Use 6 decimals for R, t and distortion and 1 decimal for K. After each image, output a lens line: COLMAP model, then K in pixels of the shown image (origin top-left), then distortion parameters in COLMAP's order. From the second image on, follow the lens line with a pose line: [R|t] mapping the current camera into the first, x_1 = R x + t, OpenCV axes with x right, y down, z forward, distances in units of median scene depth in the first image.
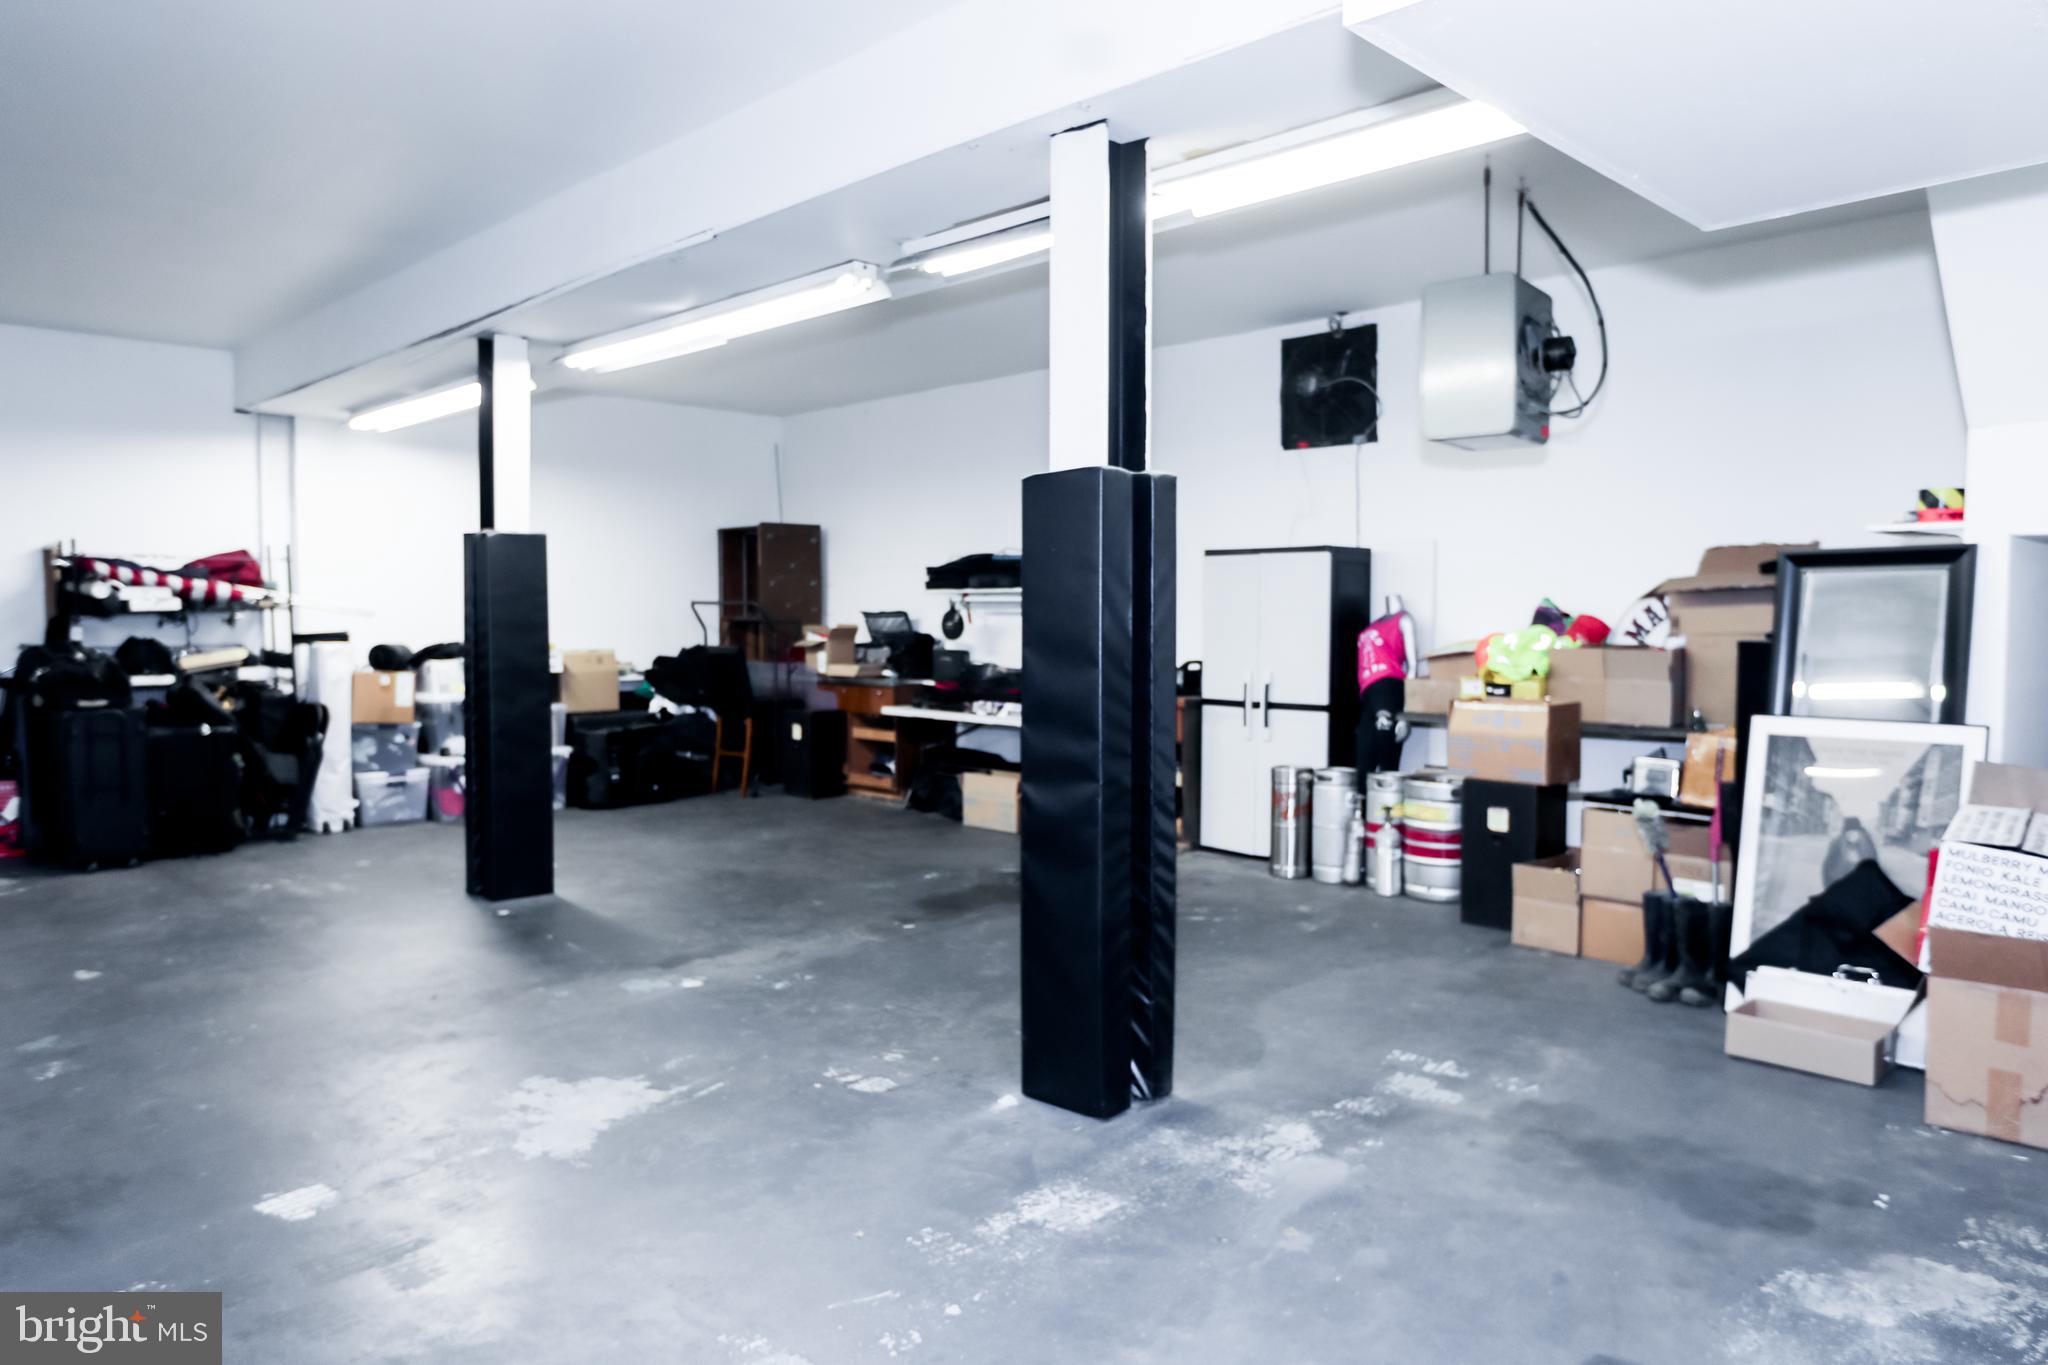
lens RADIAL K [[1396.5, 0, 1024.0], [0, 1396.5, 682.5], [0, 0, 1]] dist [-0.032861, -0.001072]
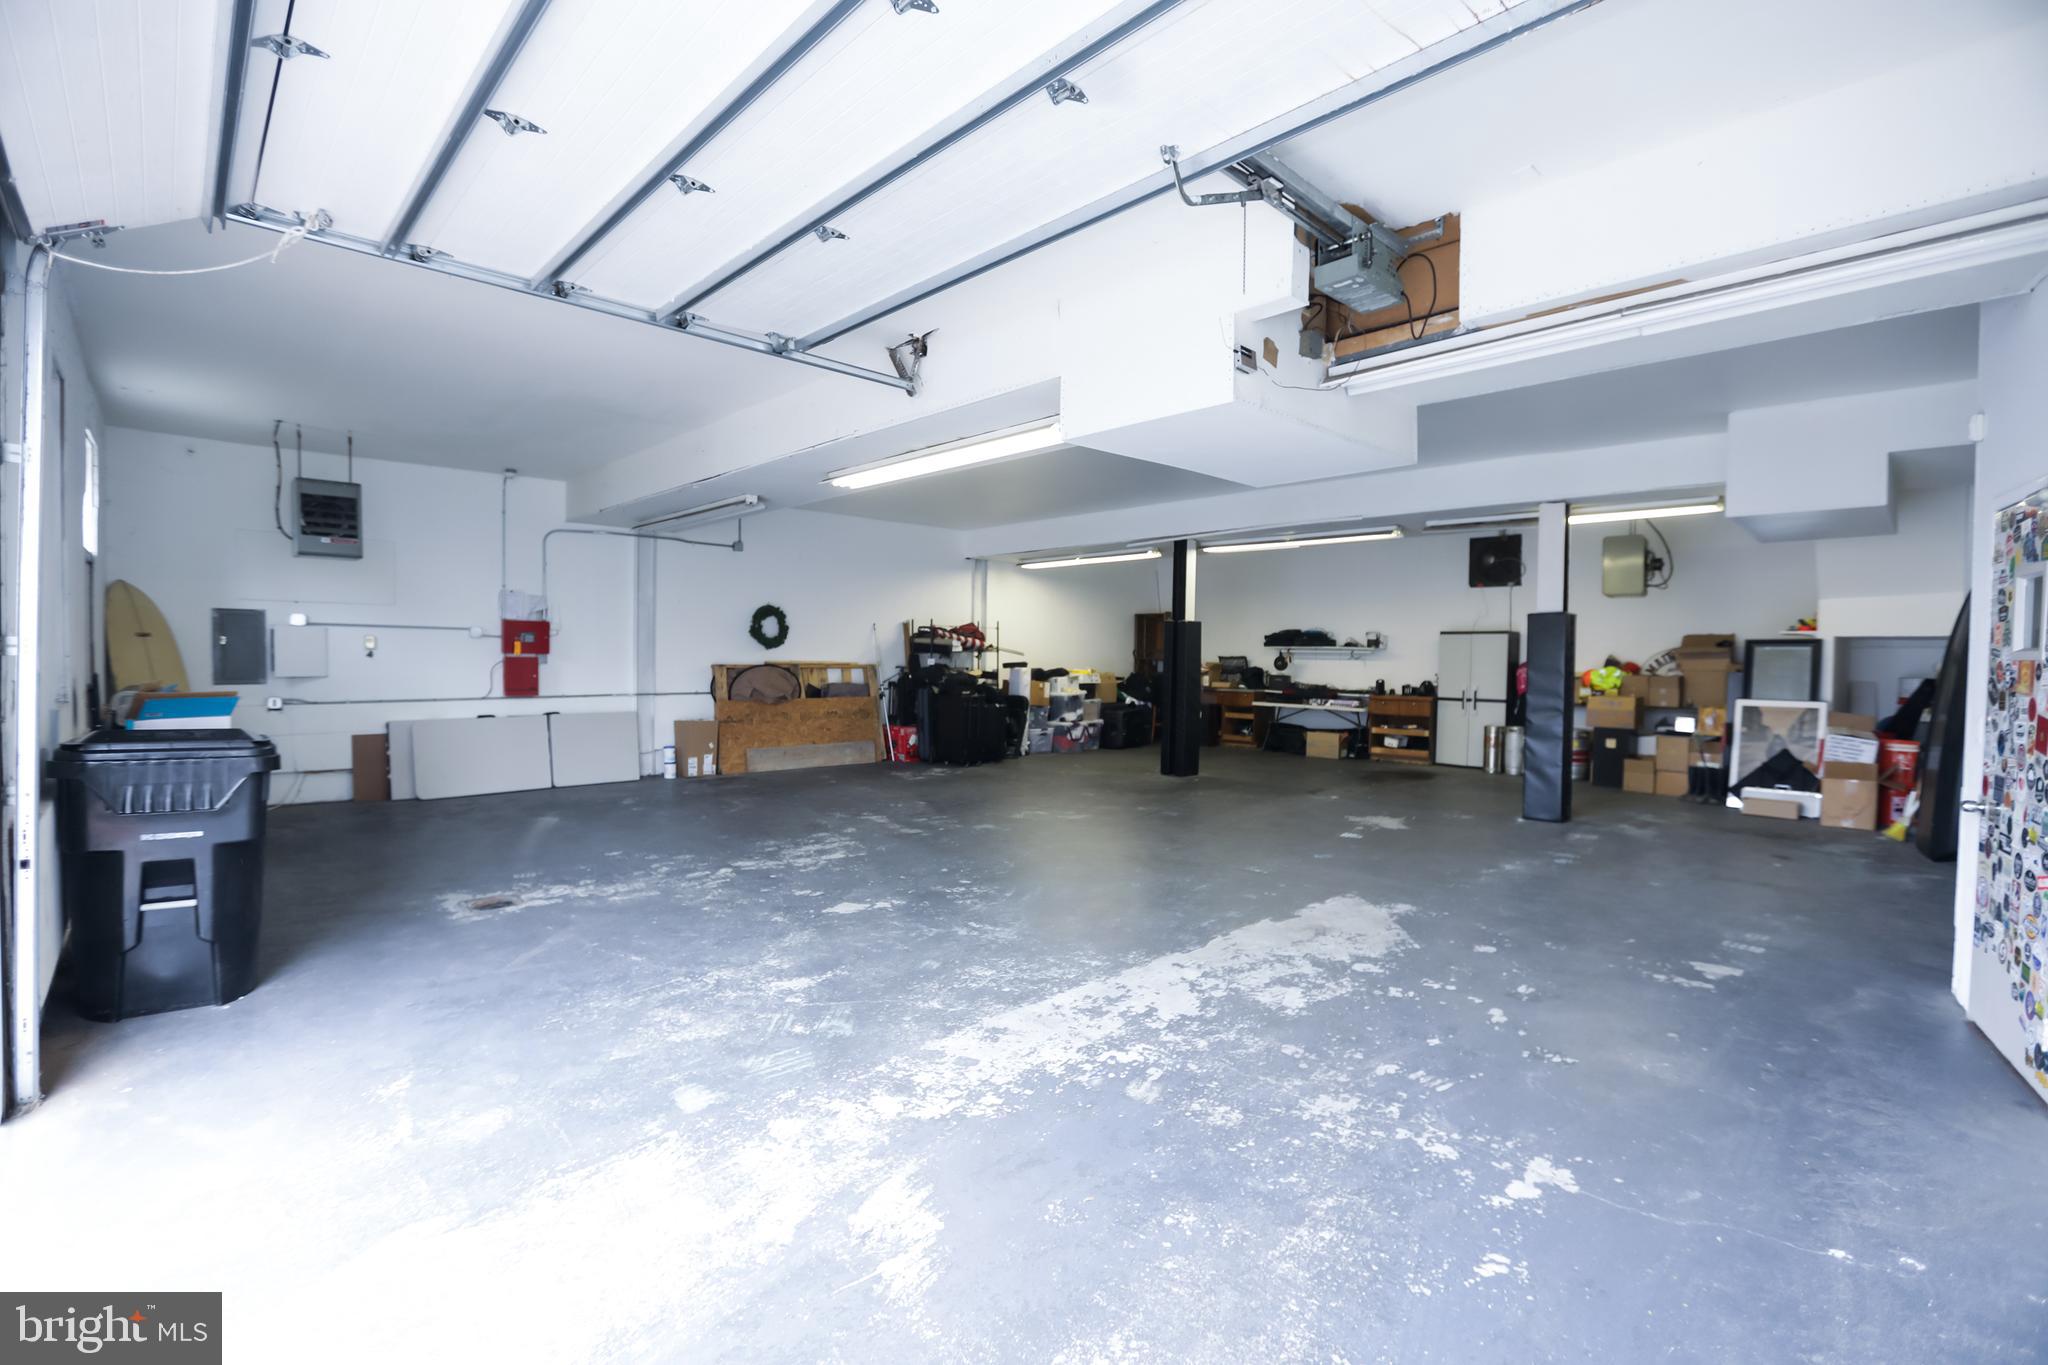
lens RADIAL K [[917.6, 0, 1024.0], [0, 917.6, 682.5], [0, 0, 1]] dist [-0.046125, 0.000256]
pose [[0.999876, 0.013172, -0.008631, -0.577496], [-0.013373, 0.999631, -0.023650, 0.034089], [0.008316, 0.023763, 0.999683, -0.517359]]
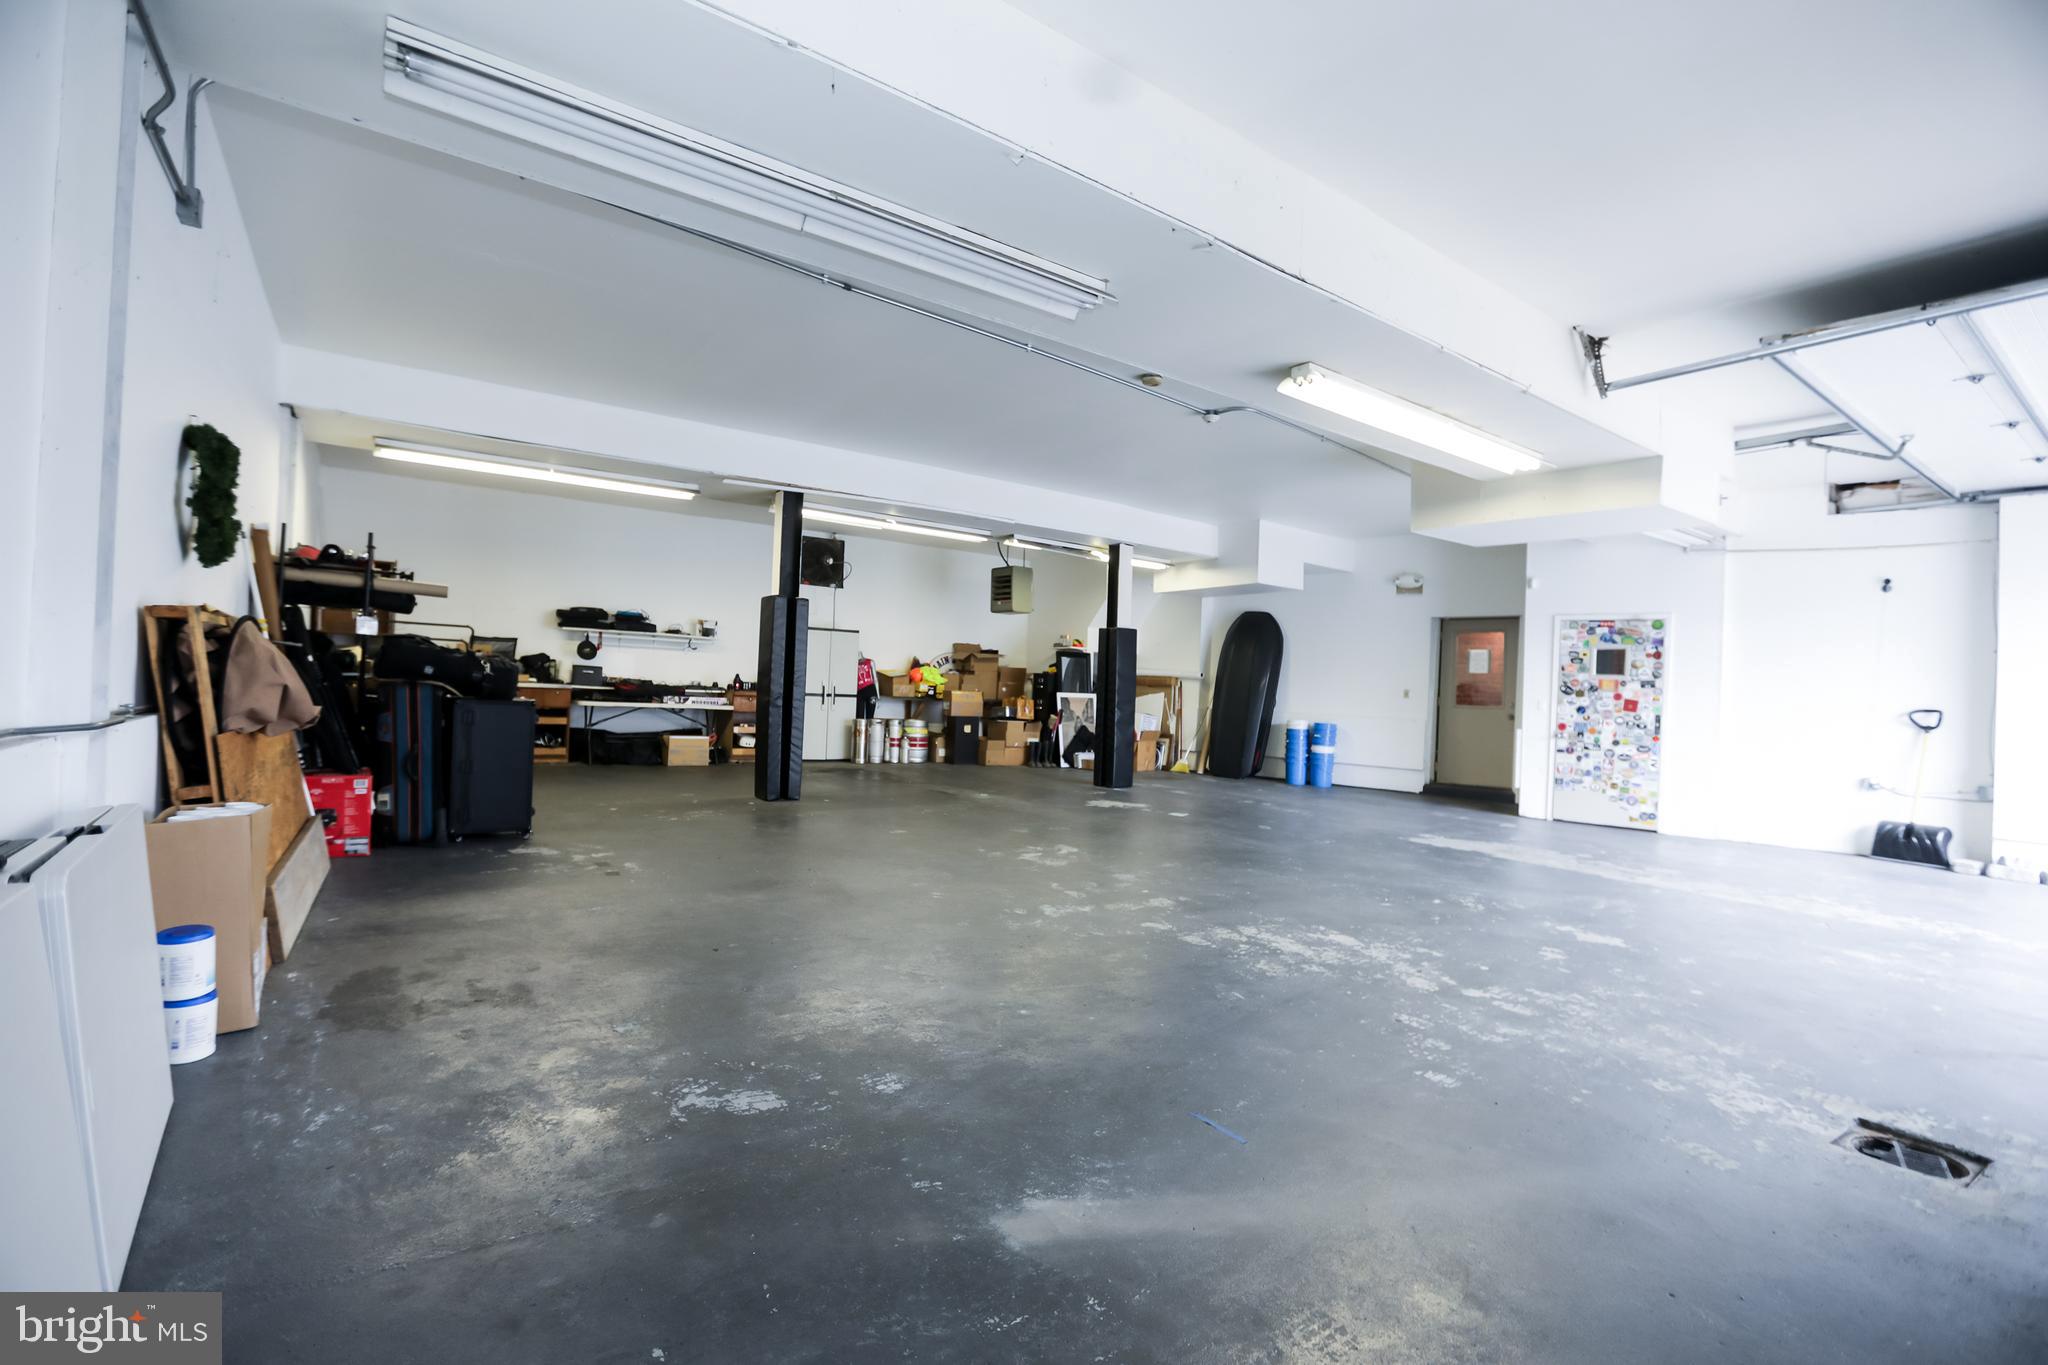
lens RADIAL K [[917.6, 0, 1024.0], [0, 917.6, 682.5], [0, 0, 1]] dist [-0.046125, 0.000256]
pose [[0.150624, 0.012663, 0.988510, -1.371221], [0.010112, 0.999846, -0.014349, 0.021214], [-0.988539, 0.012157, 0.150473, 0.465252]]
